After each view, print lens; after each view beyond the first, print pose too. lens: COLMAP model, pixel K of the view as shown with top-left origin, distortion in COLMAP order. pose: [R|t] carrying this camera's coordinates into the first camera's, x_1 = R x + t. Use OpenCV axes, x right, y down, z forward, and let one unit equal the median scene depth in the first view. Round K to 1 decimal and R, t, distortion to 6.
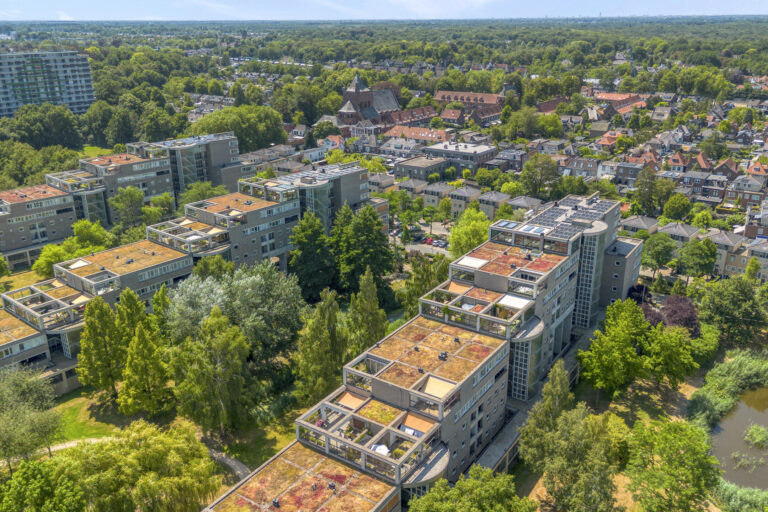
lens RADIAL K [[644.7, 0, 382.8], [0, 644.7, 250.6], [0, 0, 1]] dist [0.059836, -0.055634]
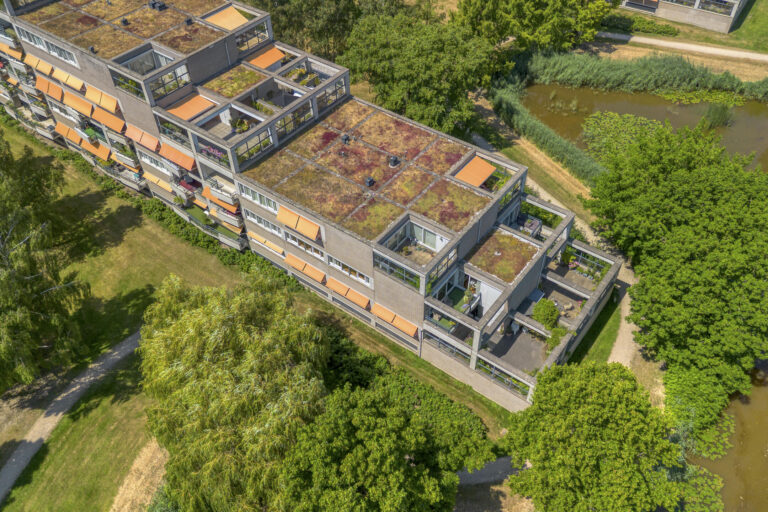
lens RADIAL K [[644.7, 0, 382.8], [0, 644.7, 250.6], [0, 0, 1]] dist [0.059836, -0.055634]
pose [[0.039837, -0.701807, 0.711253, -0.689006], [0.346899, 0.677257, 0.648833, -0.040909], [-0.937056, 0.220885, 0.270436, 0.722991]]
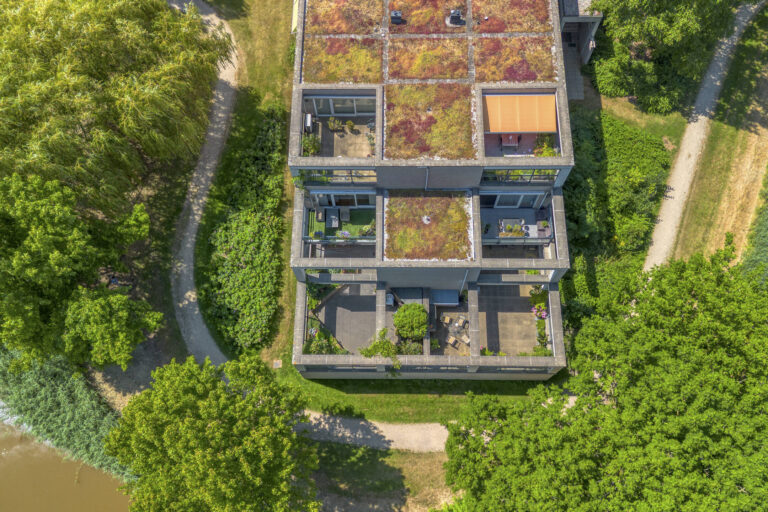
lens RADIAL K [[644.7, 0, 382.8], [0, 644.7, 250.6], [0, 0, 1]] dist [0.059836, -0.055634]
pose [[0.825288, -0.530384, 0.193889, -0.343705], [0.194261, 0.589028, 0.784416, 0.069709], [-0.530248, -0.609704, 0.589150, 0.516601]]
